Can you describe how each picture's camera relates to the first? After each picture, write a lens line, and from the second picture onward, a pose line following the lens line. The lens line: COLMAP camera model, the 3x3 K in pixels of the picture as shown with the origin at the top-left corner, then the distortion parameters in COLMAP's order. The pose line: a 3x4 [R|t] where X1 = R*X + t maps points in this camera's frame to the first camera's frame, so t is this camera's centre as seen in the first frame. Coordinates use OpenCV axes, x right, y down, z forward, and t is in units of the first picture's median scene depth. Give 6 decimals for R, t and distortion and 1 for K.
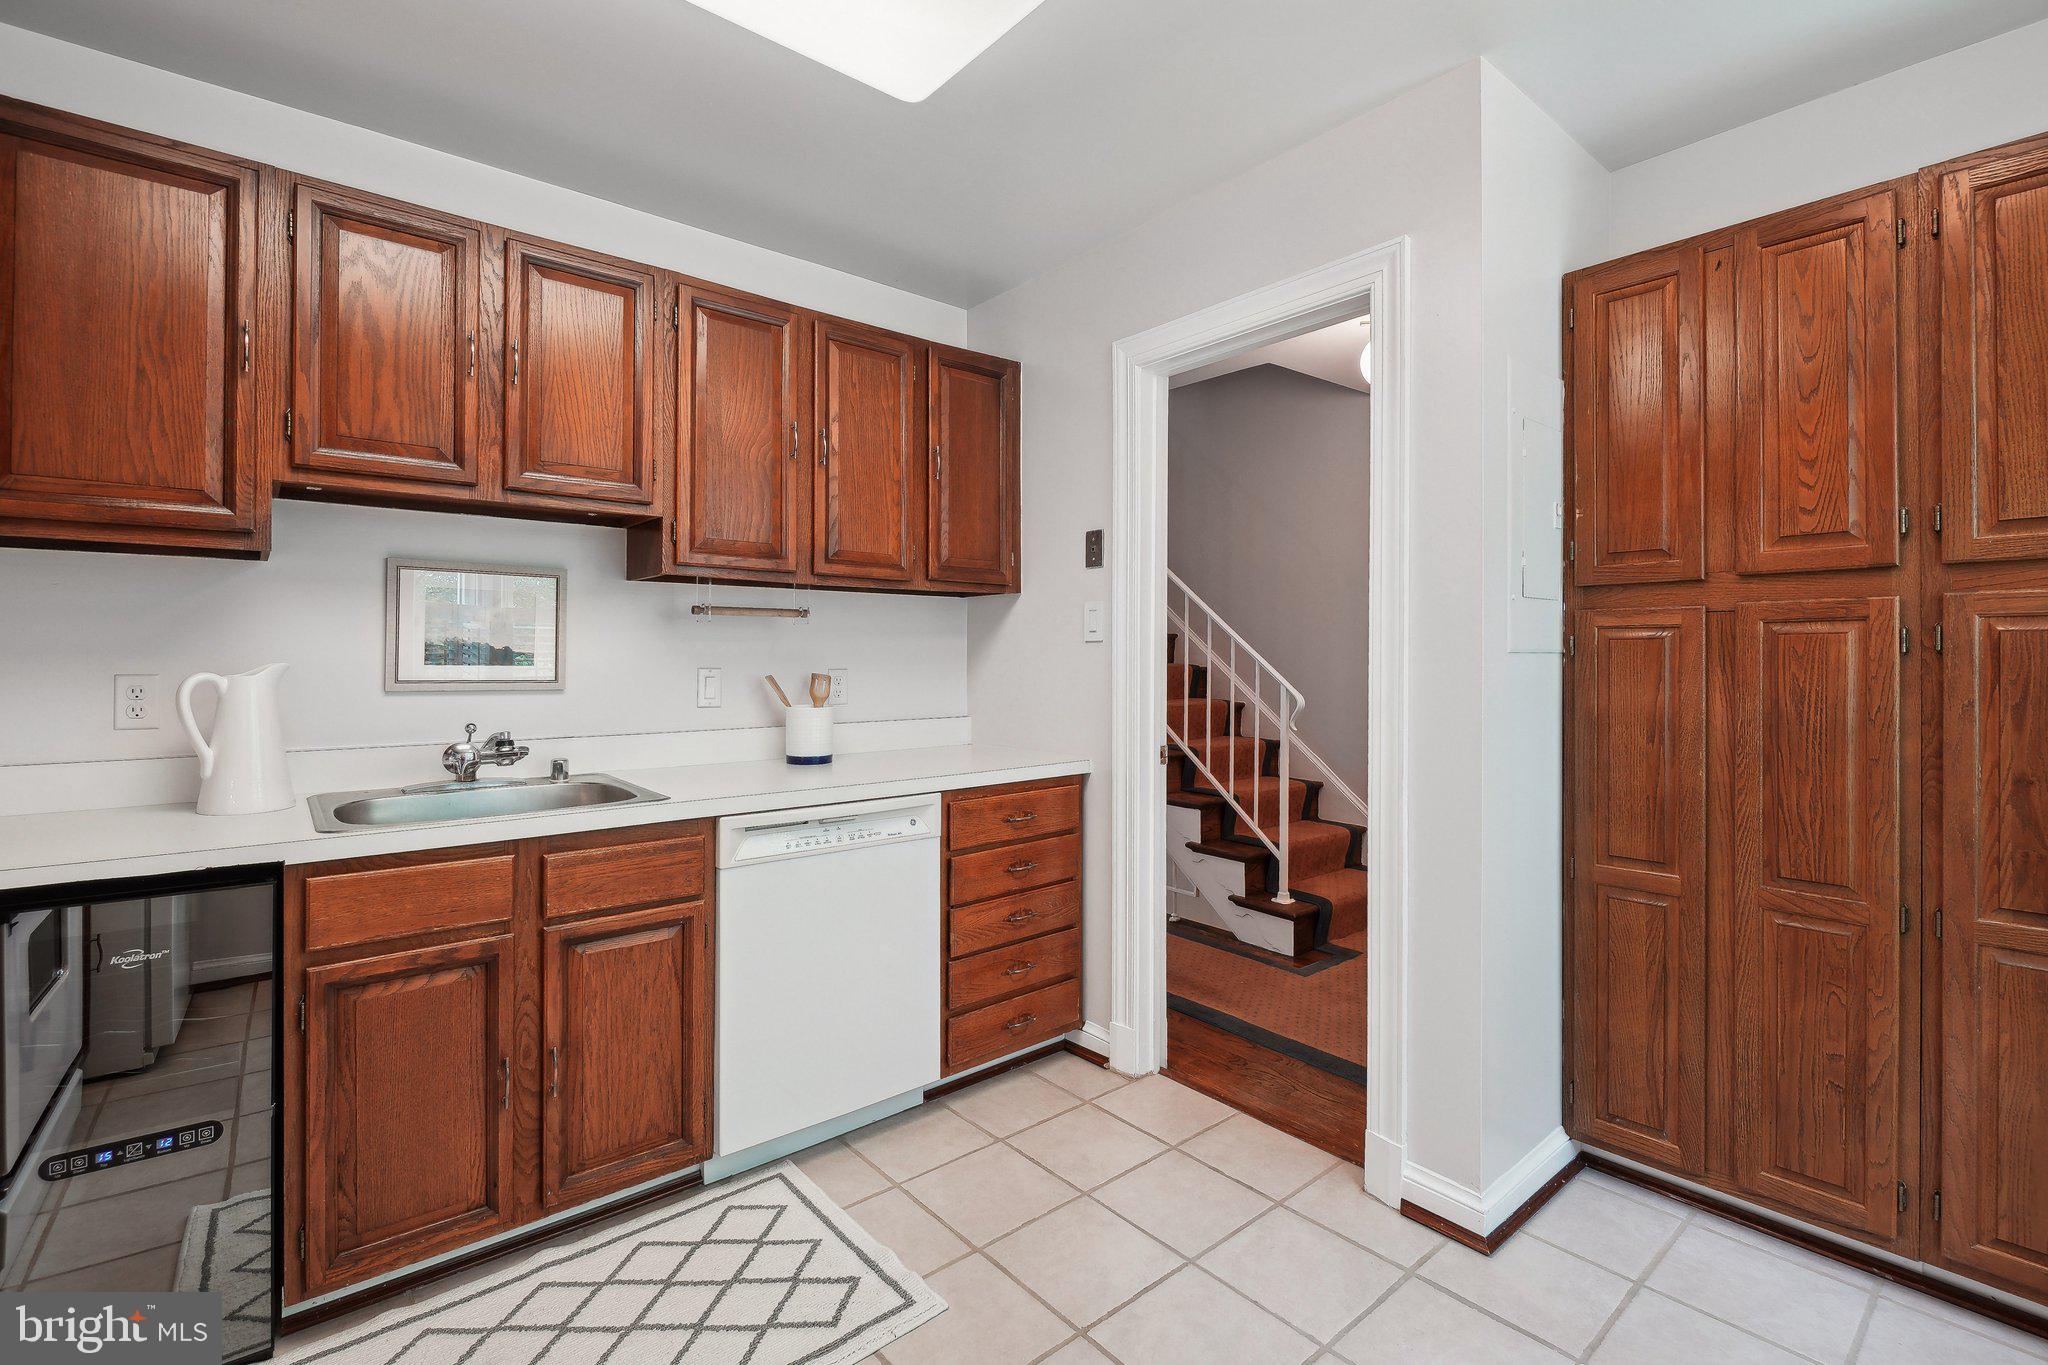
lens RADIAL K [[931.6, 0, 1016.9], [0, 931.6, 666.9], [0, 0, 1]] dist [0.016021, -0.011340]
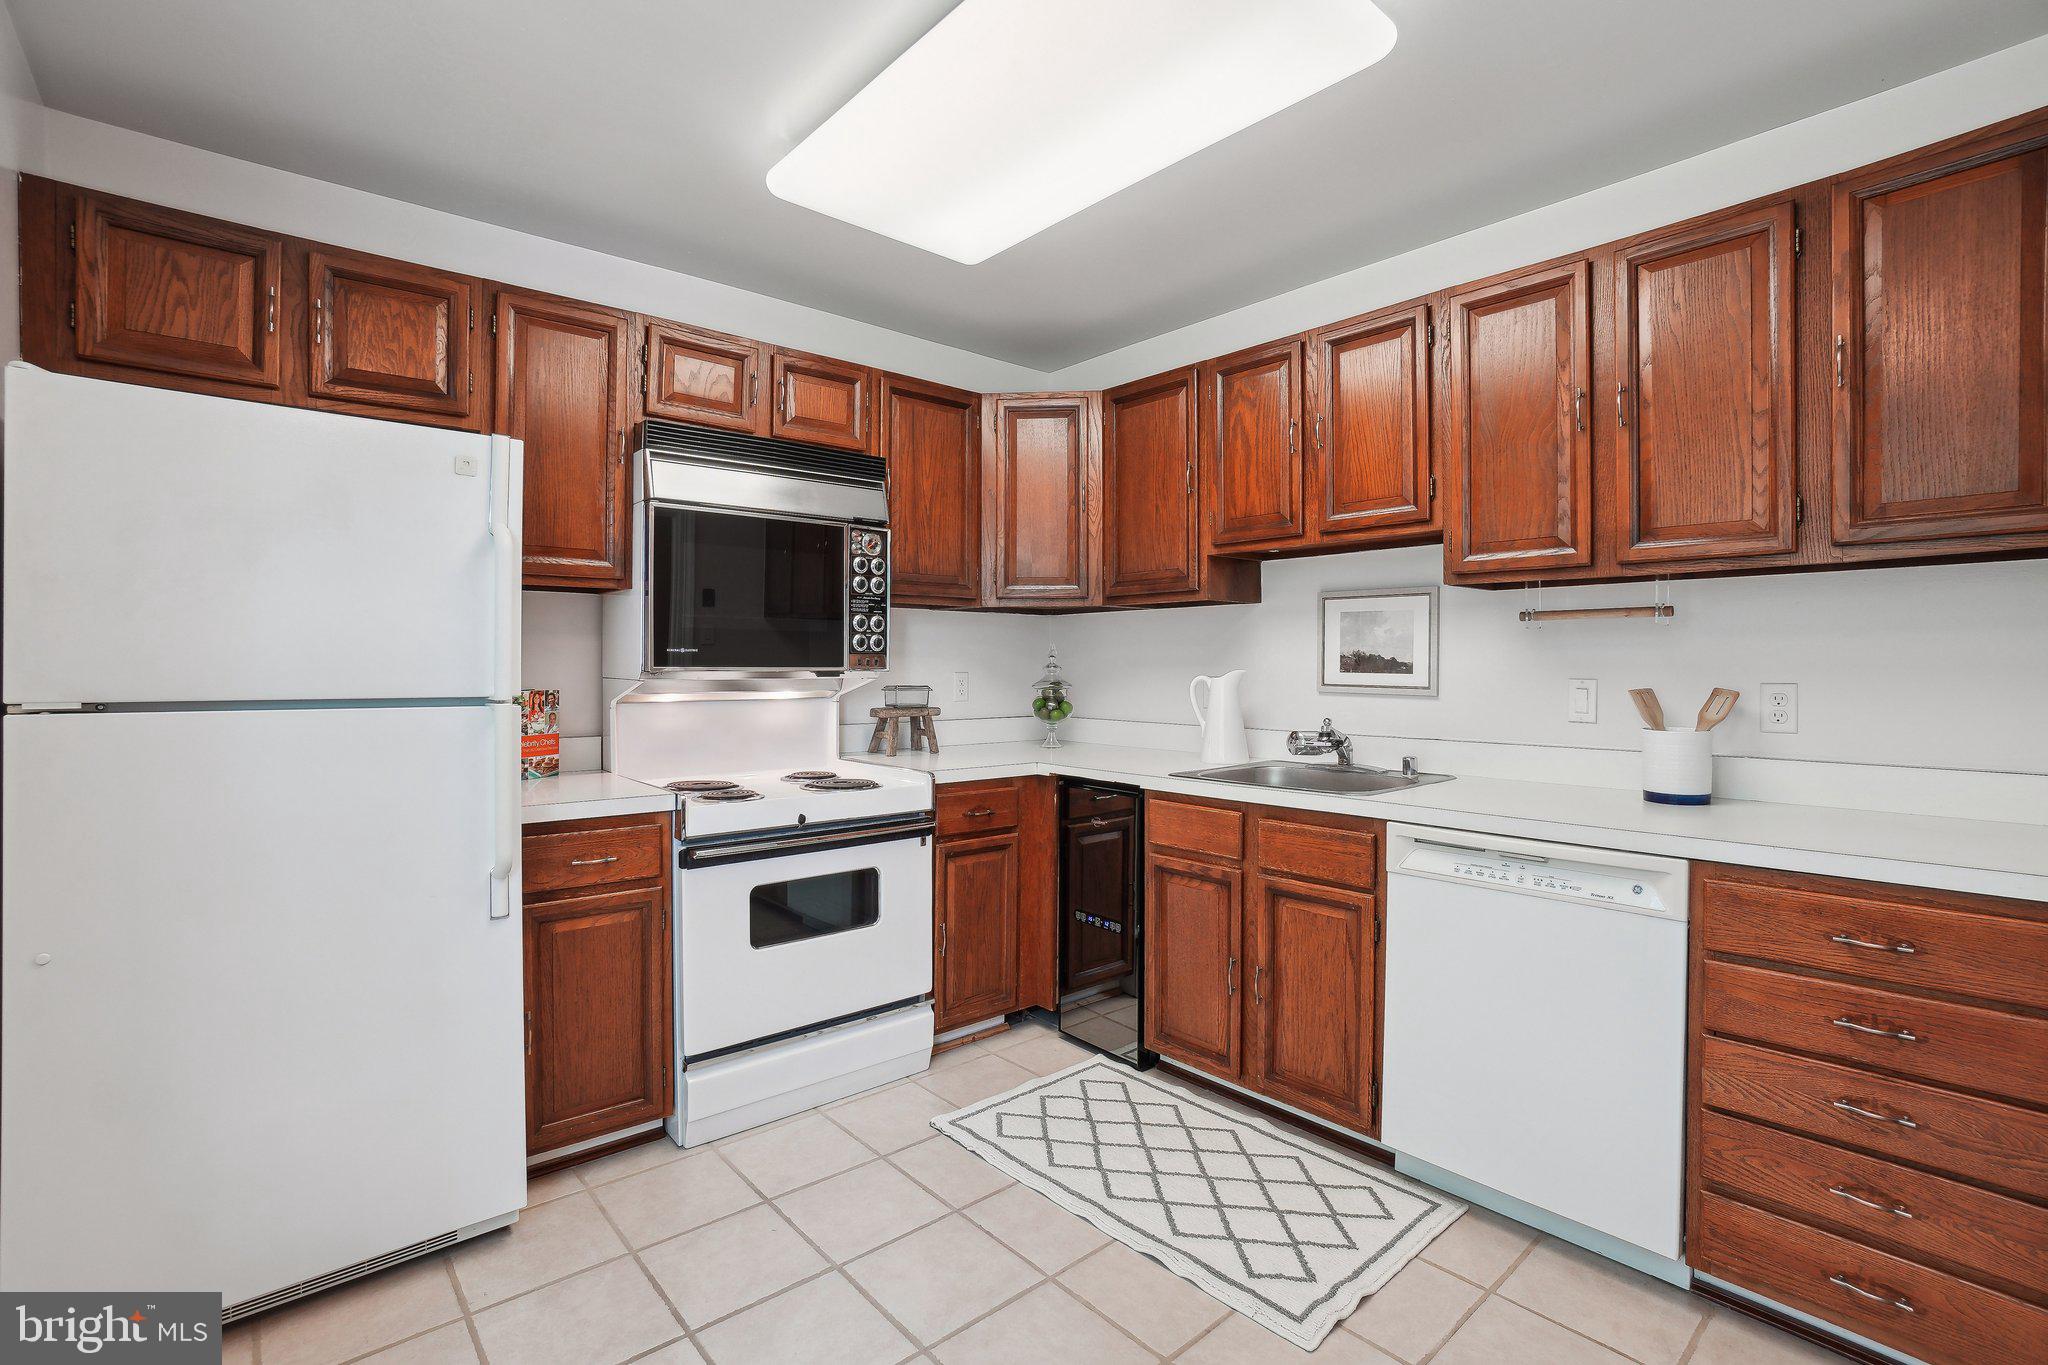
lens RADIAL K [[927.1, 0, 995.5], [0, 927.1, 677.2], [0, 0, 1]] dist [-0.062917, 0.023040]
pose [[0.006654, 0.012662, -0.999898, 0.652531], [-0.010316, 0.999867, 0.012593, -0.006423], [0.999925, 0.010231, 0.006784, 0.526903]]
